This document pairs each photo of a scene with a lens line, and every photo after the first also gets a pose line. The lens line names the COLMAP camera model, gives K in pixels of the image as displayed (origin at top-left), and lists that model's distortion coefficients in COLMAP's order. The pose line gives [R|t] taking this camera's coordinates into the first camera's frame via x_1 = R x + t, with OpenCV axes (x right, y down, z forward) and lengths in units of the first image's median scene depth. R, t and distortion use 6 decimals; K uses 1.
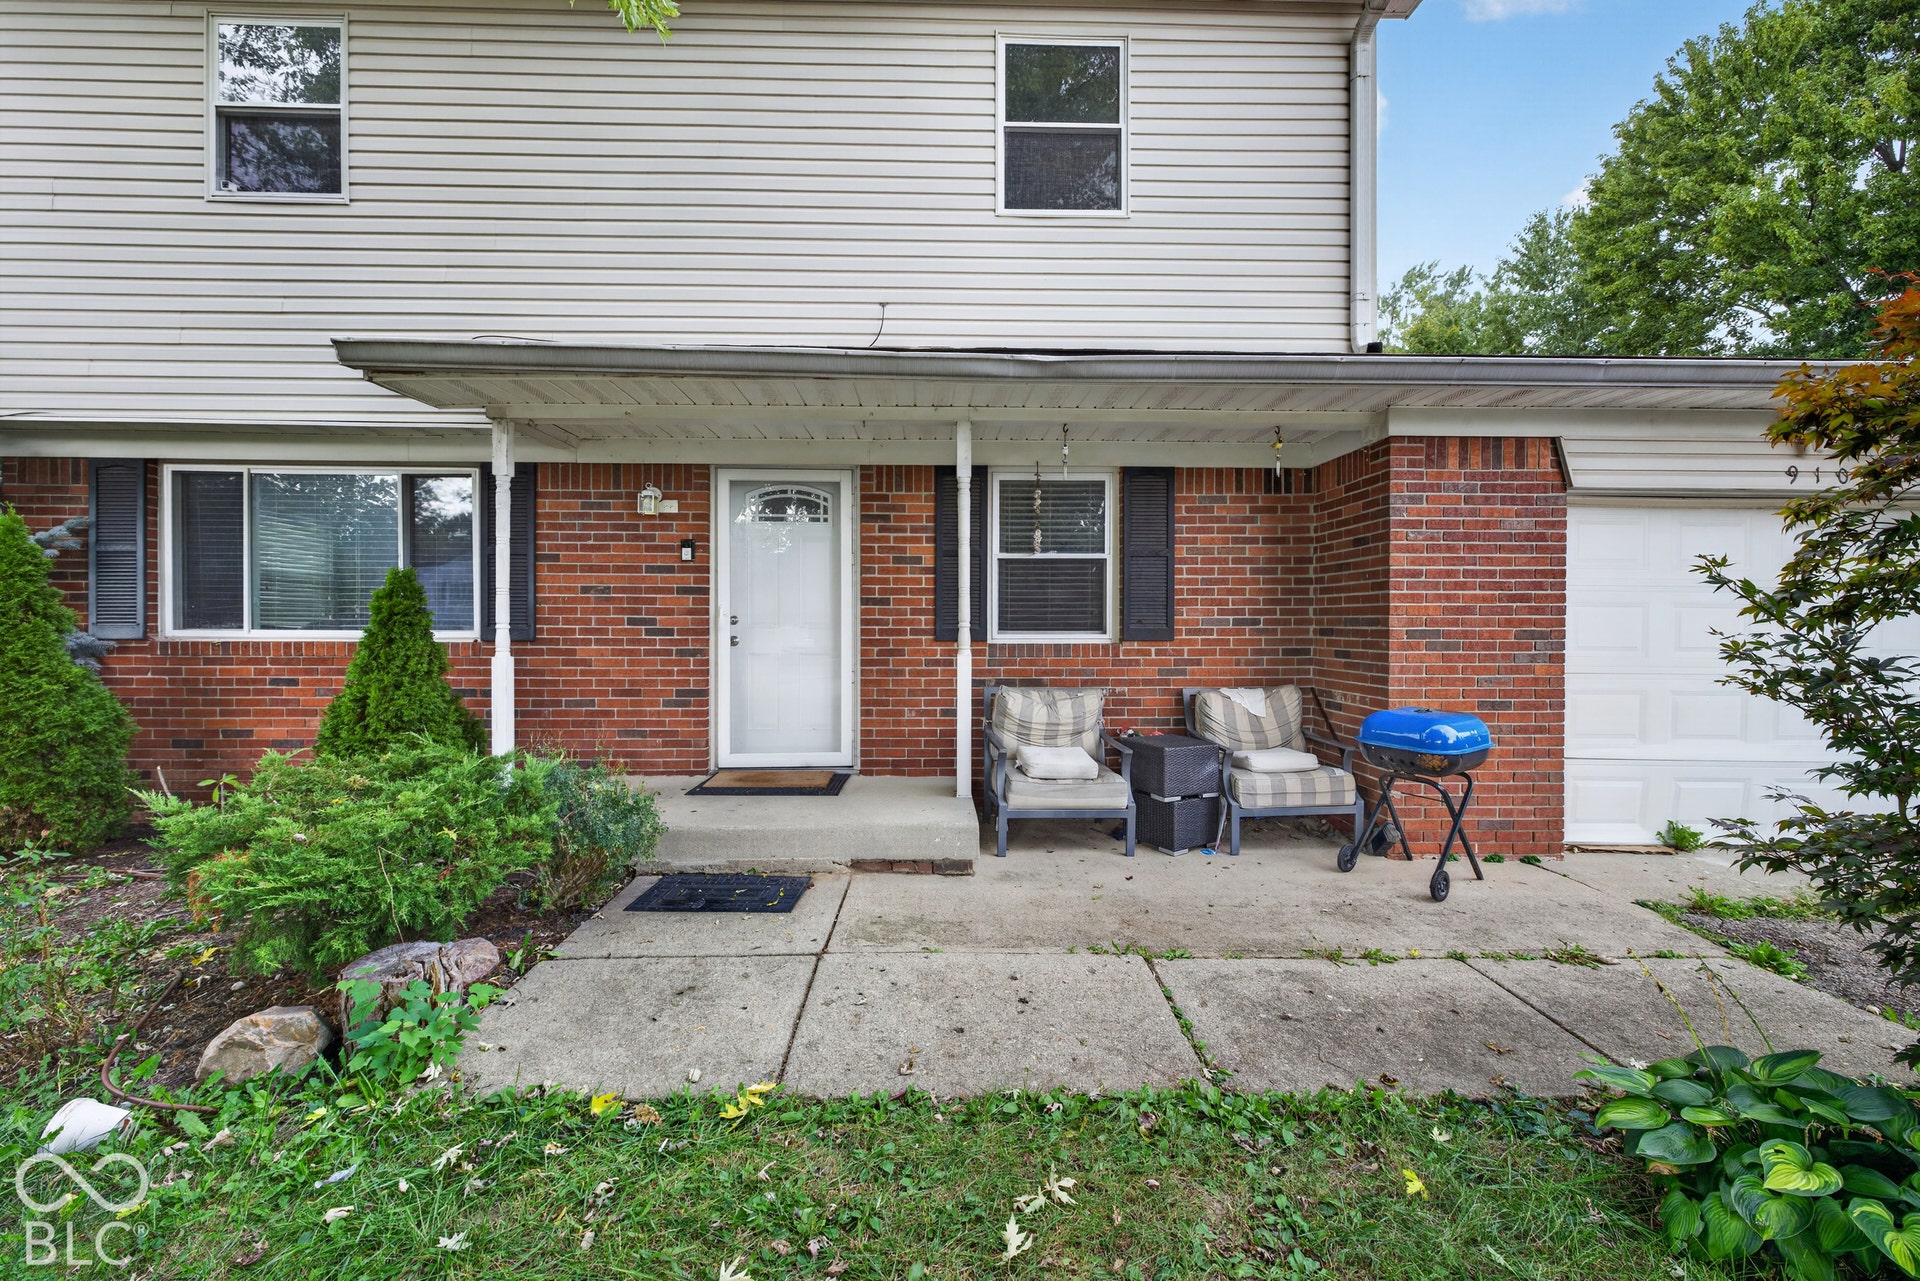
lens RADIAL K [[793.9, 0, 957.9], [0, 793.9, 617.8], [0, 0, 1]] dist [-0.000401, -0.000066]
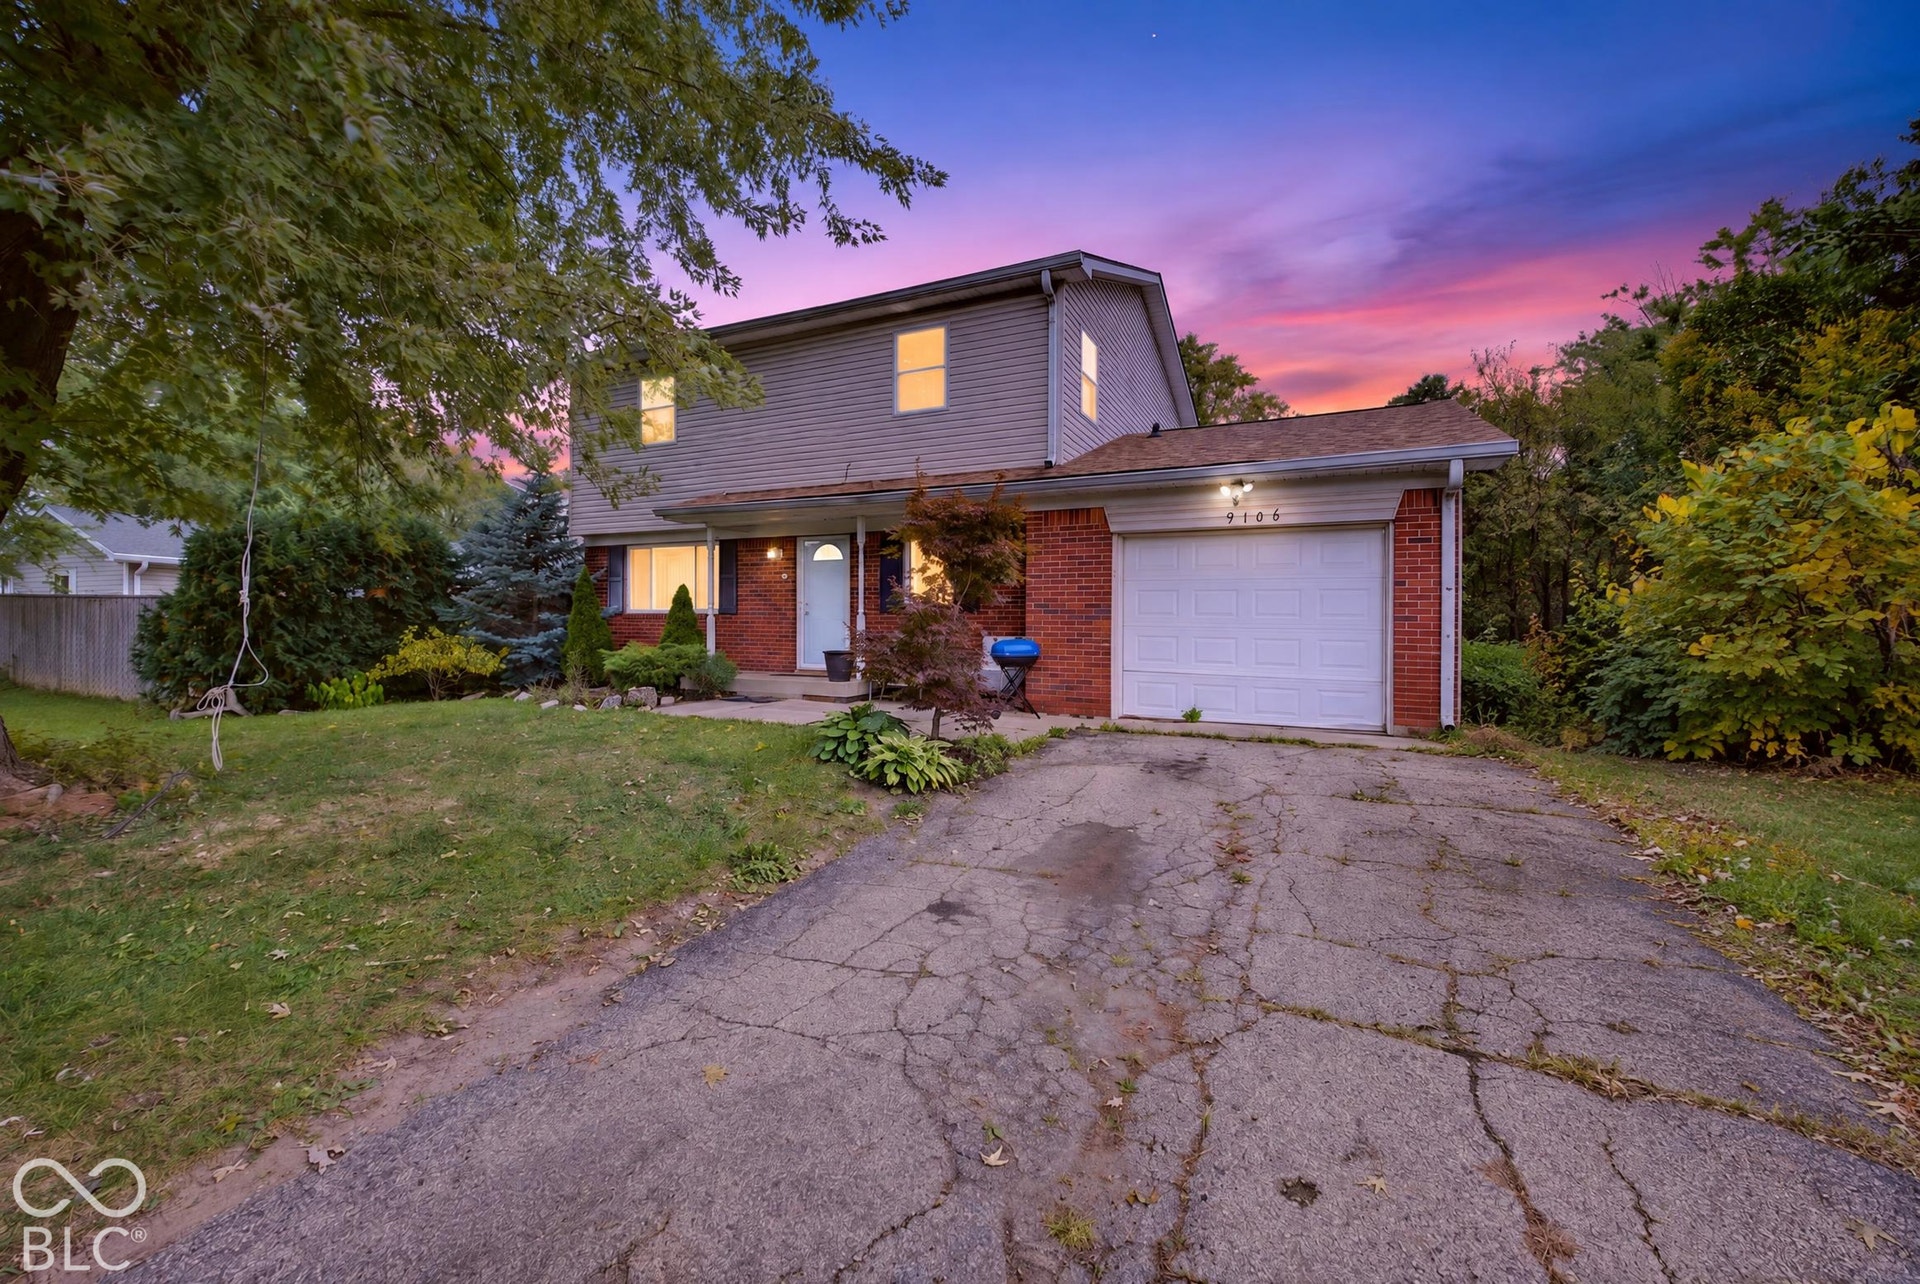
lens RADIAL K [[793.9, 0, 957.9], [0, 793.9, 619.3], [0, 0, 1]] dist [-0.000401, -0.000066]
pose [[0.887328, 0.000502, -0.461138, 1.181478], [-0.000009, 0.999999, 0.001071, 0.046166], [0.461138, -0.000946, 0.887328, -0.824646]]
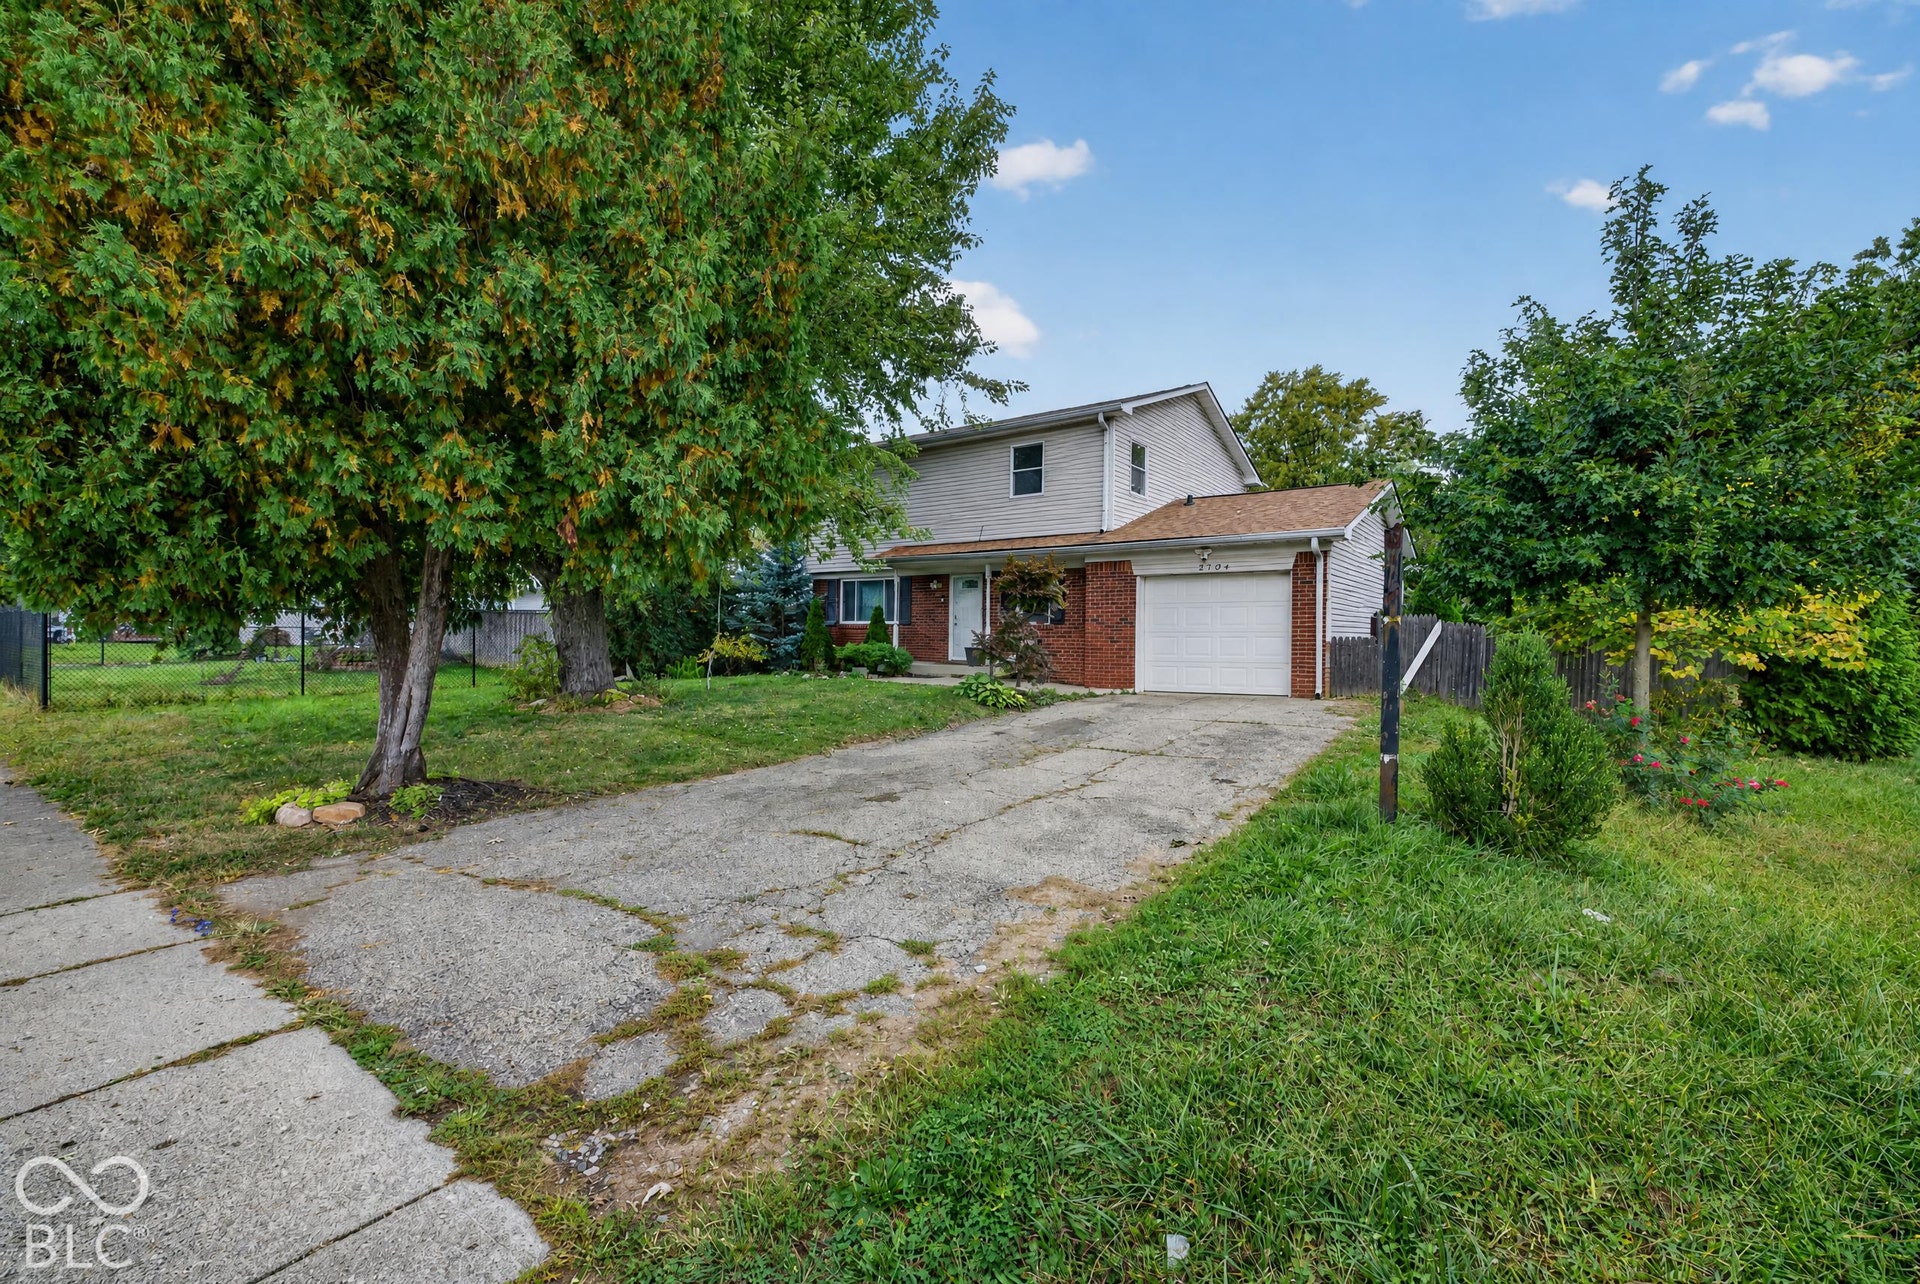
lens RADIAL K [[793.9, 0, 957.9], [0, 793.9, 619.3], [0, 0, 1]] dist [-0.000401, -0.000066]
pose [[0.781167, -0.001761, -0.624319, 1.983449], [-0.005901, 0.999931, -0.010204, 0.044430], [0.624294, 0.011655, 0.781103, -1.778557]]
